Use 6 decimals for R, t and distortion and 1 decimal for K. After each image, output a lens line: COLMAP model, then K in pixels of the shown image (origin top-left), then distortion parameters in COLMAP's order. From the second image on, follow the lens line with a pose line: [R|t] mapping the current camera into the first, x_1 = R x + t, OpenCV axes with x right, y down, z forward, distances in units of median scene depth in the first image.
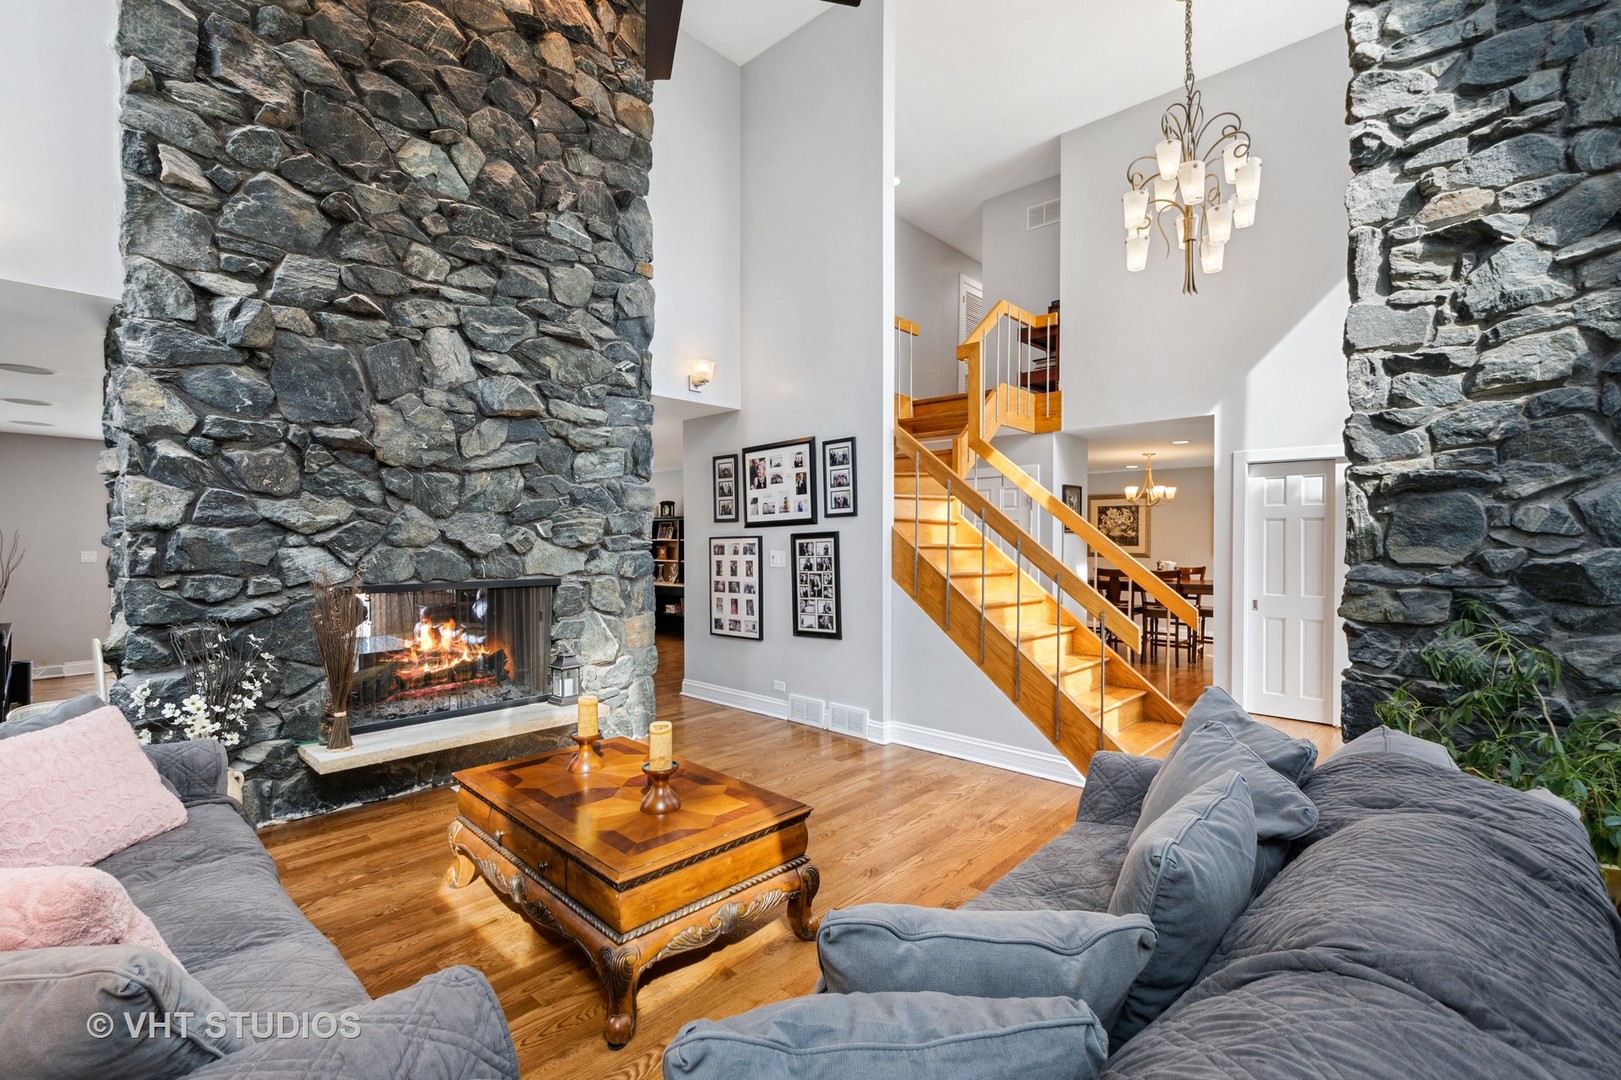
lens RADIAL K [[704.2, 0, 804.1], [0, 704.2, 544.7], [0, 0, 1]] dist [-0.019762, -0.001082]
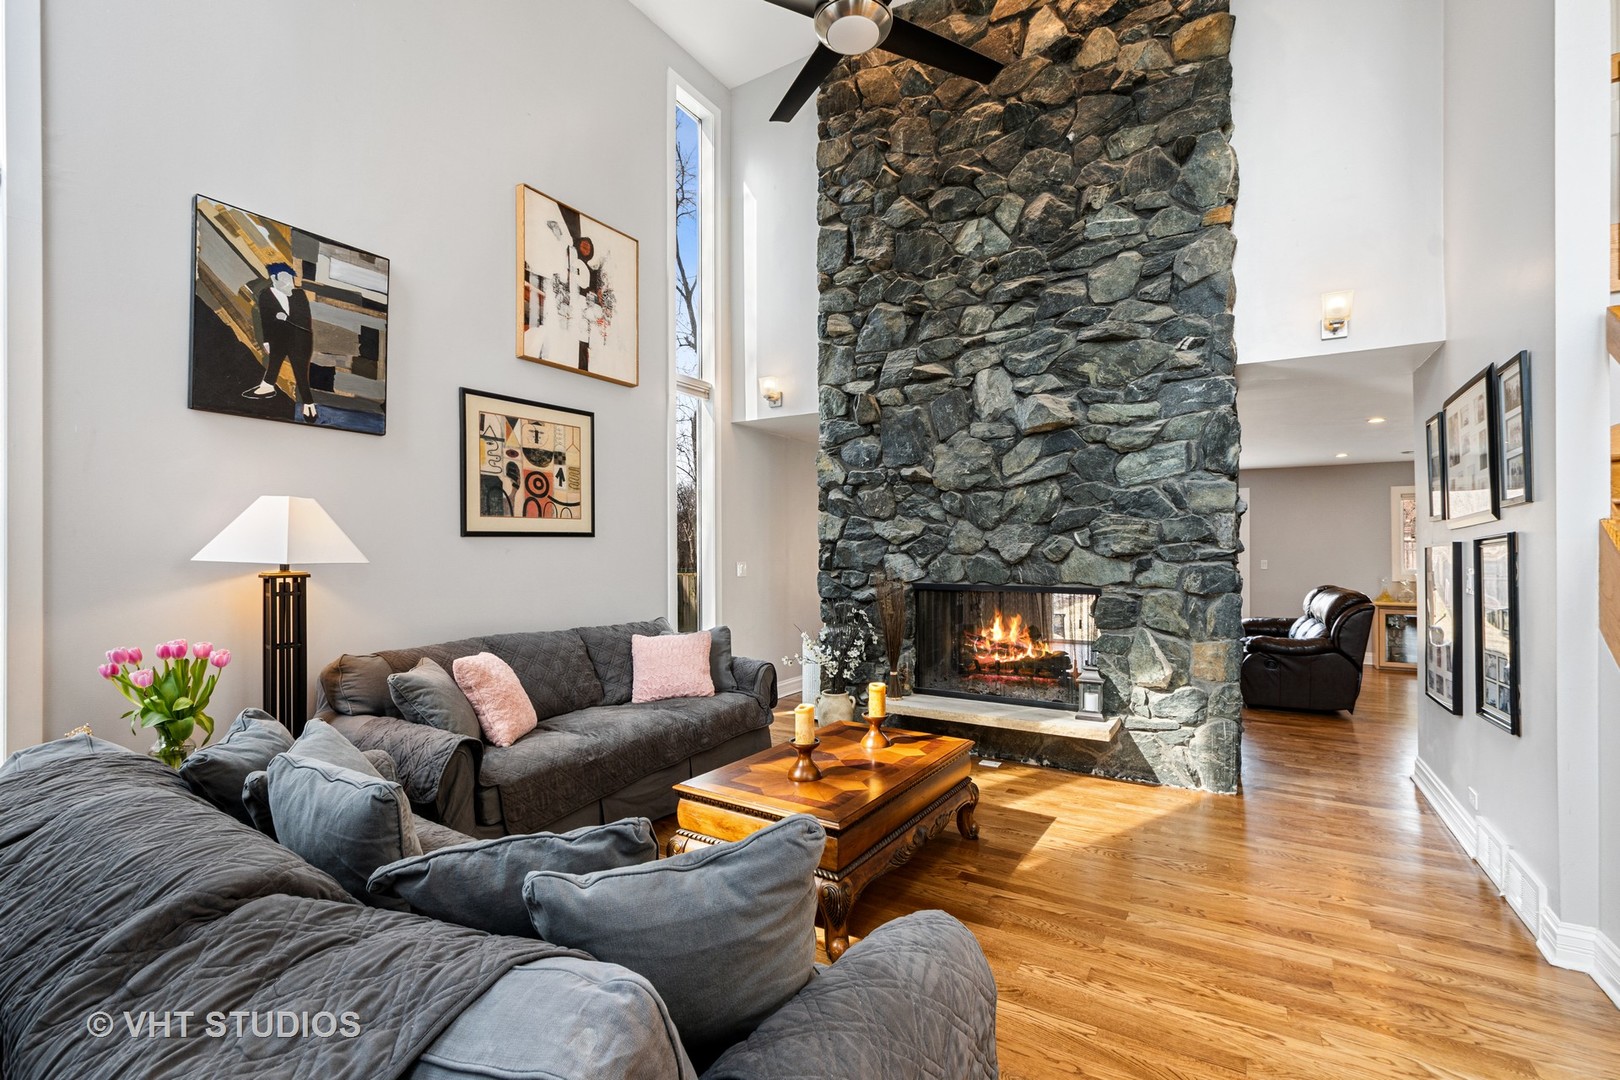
lens RADIAL K [[703.8, 0, 804.2], [0, 703.8, 542.7], [0, 0, 1]] dist [-0.019762, -0.001082]
pose [[0.194921, -0.006157, -0.980800, 0.575682], [-0.005195, 0.999960, -0.007310, -0.006433], [0.980805, 0.006520, 0.194881, 0.461780]]
